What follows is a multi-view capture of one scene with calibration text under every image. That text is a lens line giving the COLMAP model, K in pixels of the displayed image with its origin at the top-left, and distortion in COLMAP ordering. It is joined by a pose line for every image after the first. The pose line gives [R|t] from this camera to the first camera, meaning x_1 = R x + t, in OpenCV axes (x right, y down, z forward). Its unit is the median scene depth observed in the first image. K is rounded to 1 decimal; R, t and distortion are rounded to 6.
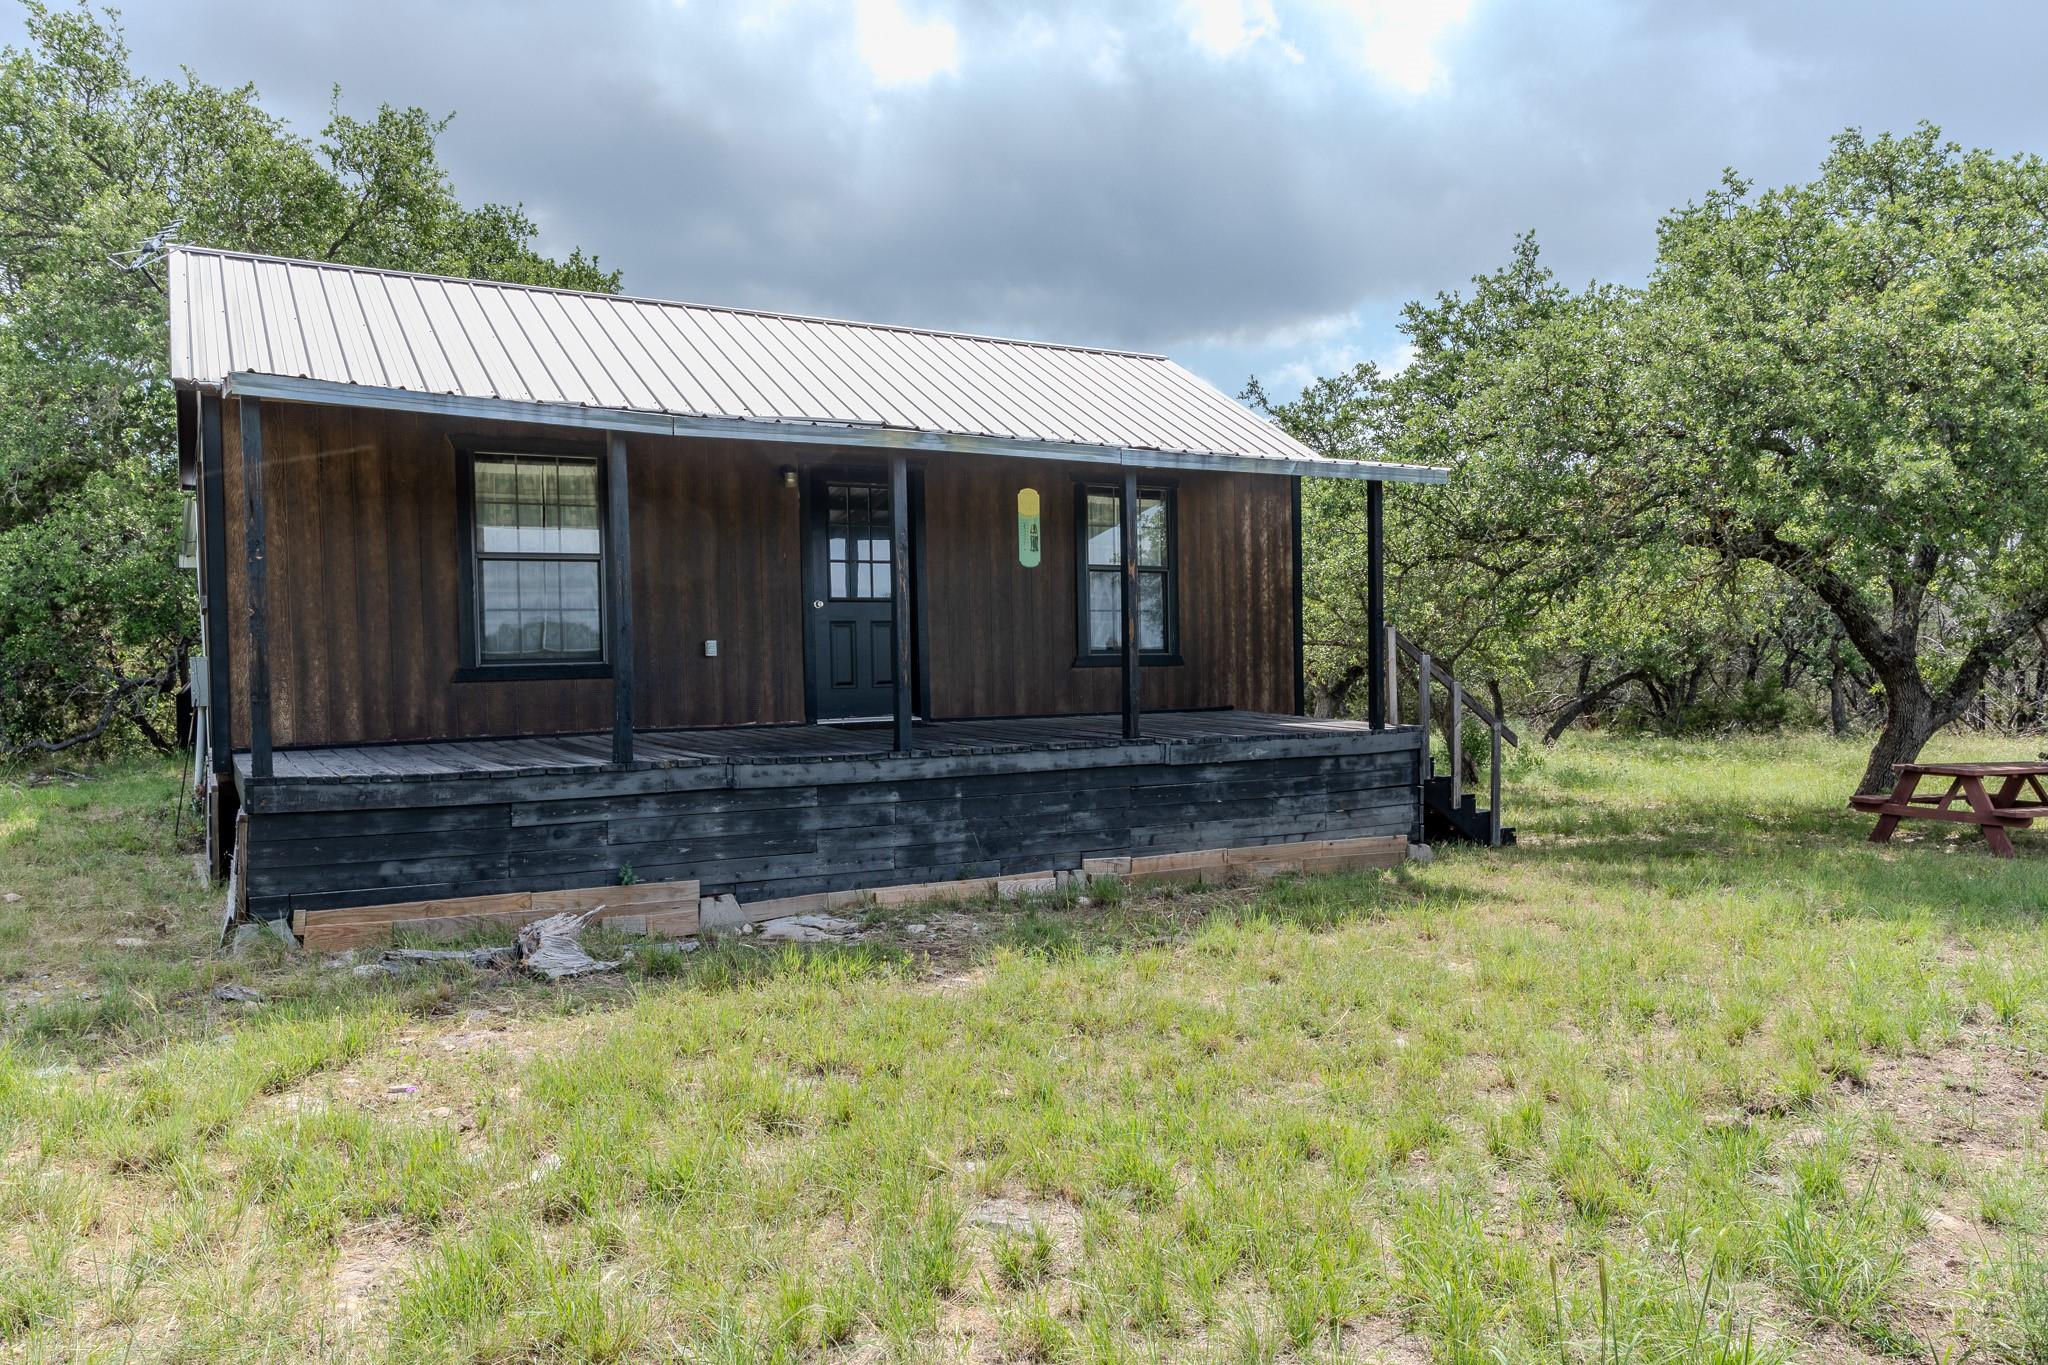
lens RADIAL K [[1391.9, 0, 1015.0], [0, 1391.9, 674.6], [0, 0, 1]] dist [0.007000, -0.008983]
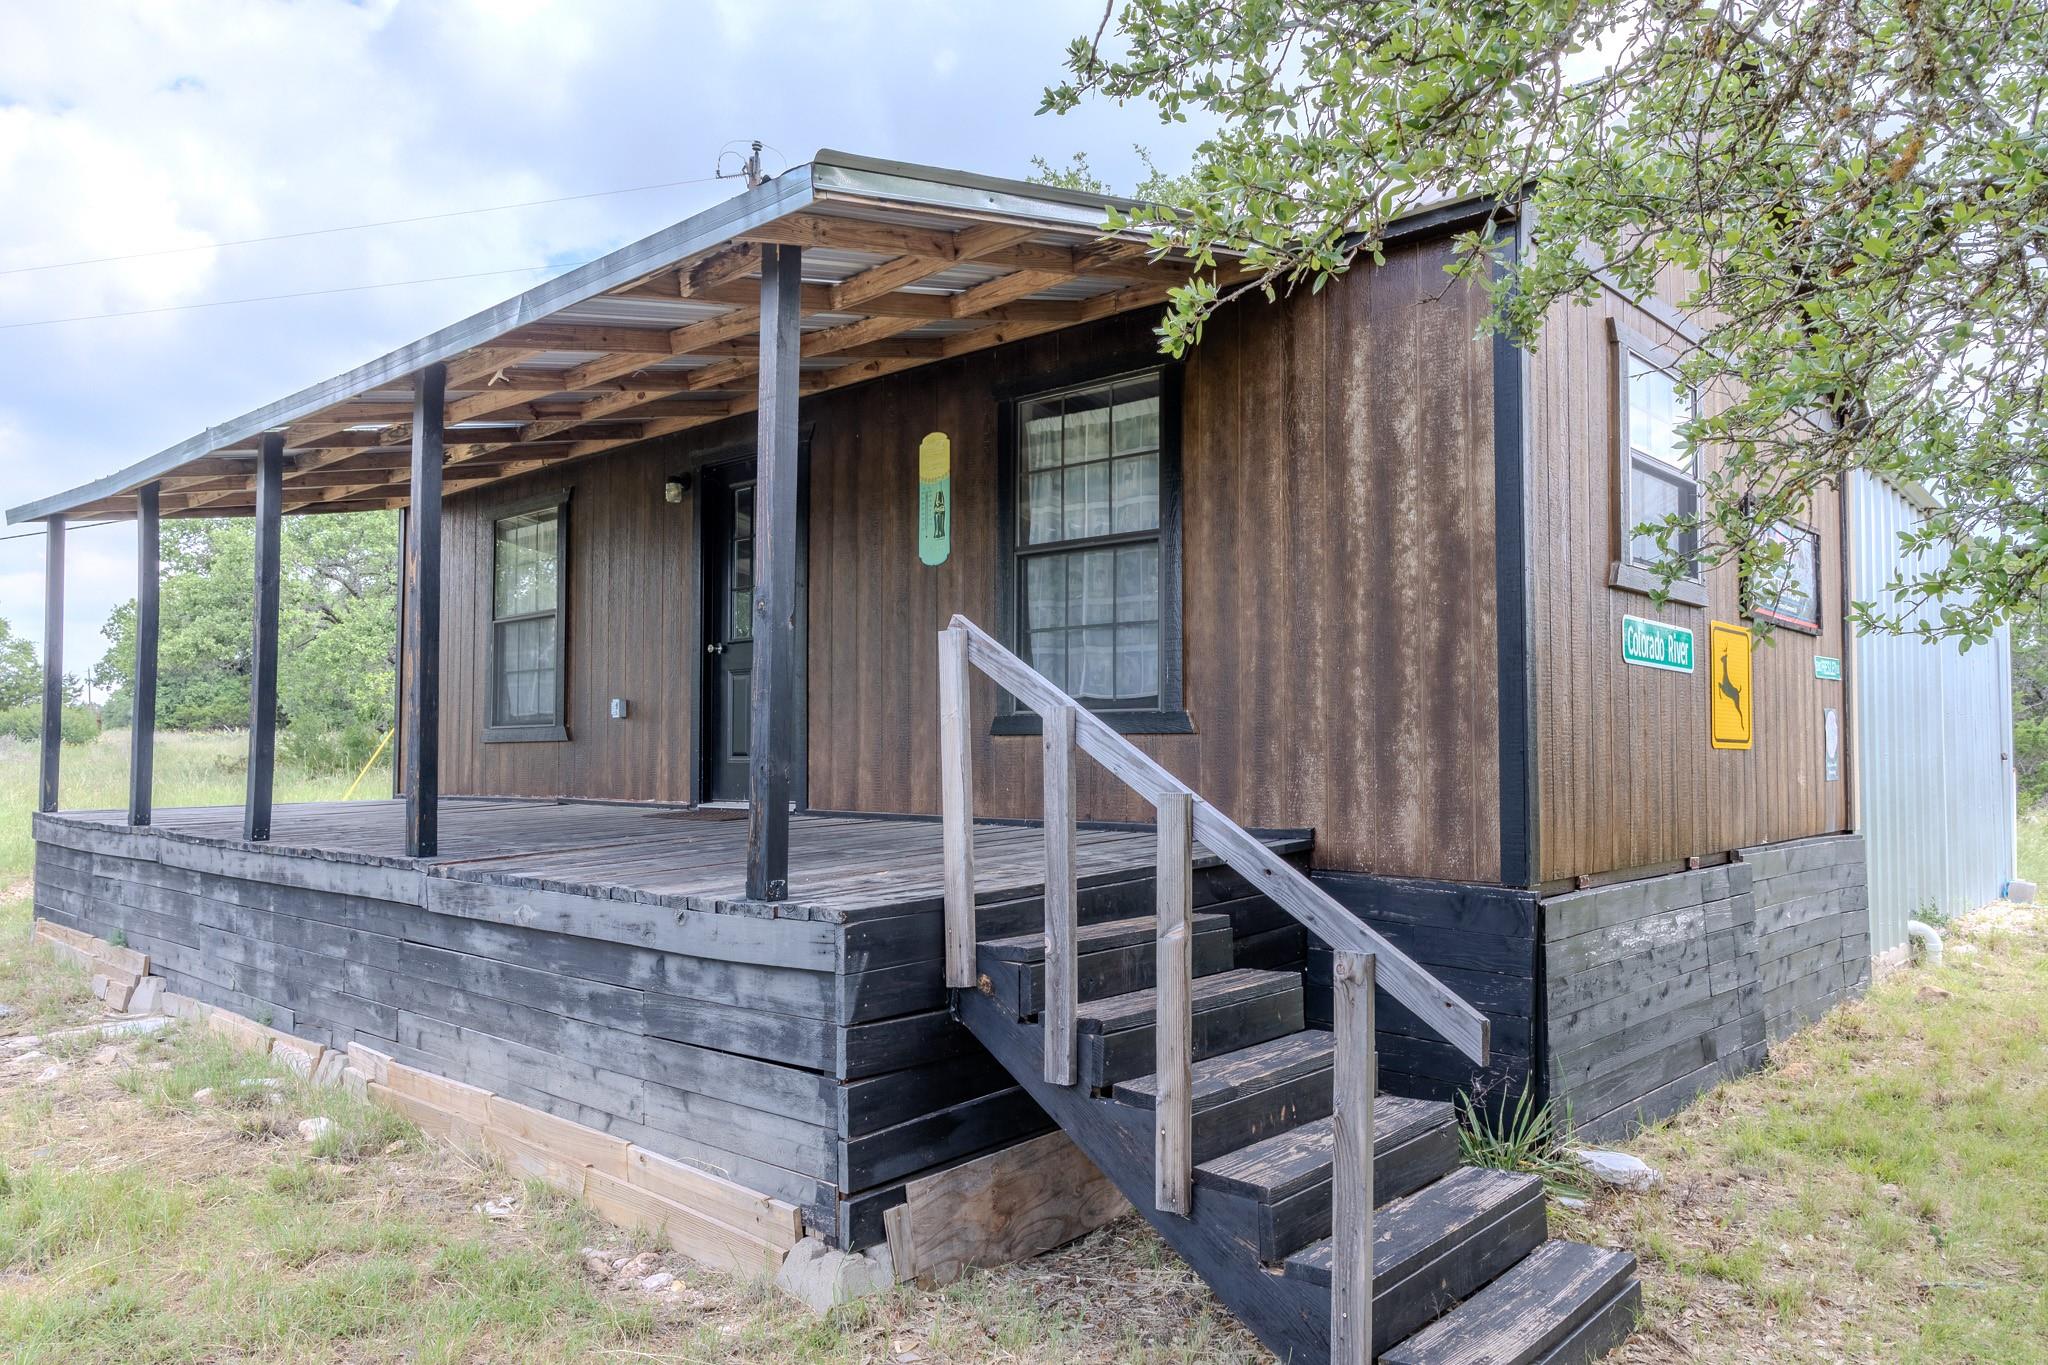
lens RADIAL K [[1391.9, 0, 1011.1], [0, 1391.9, 691.7], [0, 0, 1]] dist [0.007000, -0.008983]
pose [[0.325339, -0.022615, -0.945327, 0.640494], [-0.010933, 0.999557, -0.027675, -0.008460], [0.945534, 0.019339, 0.324948, 0.932442]]
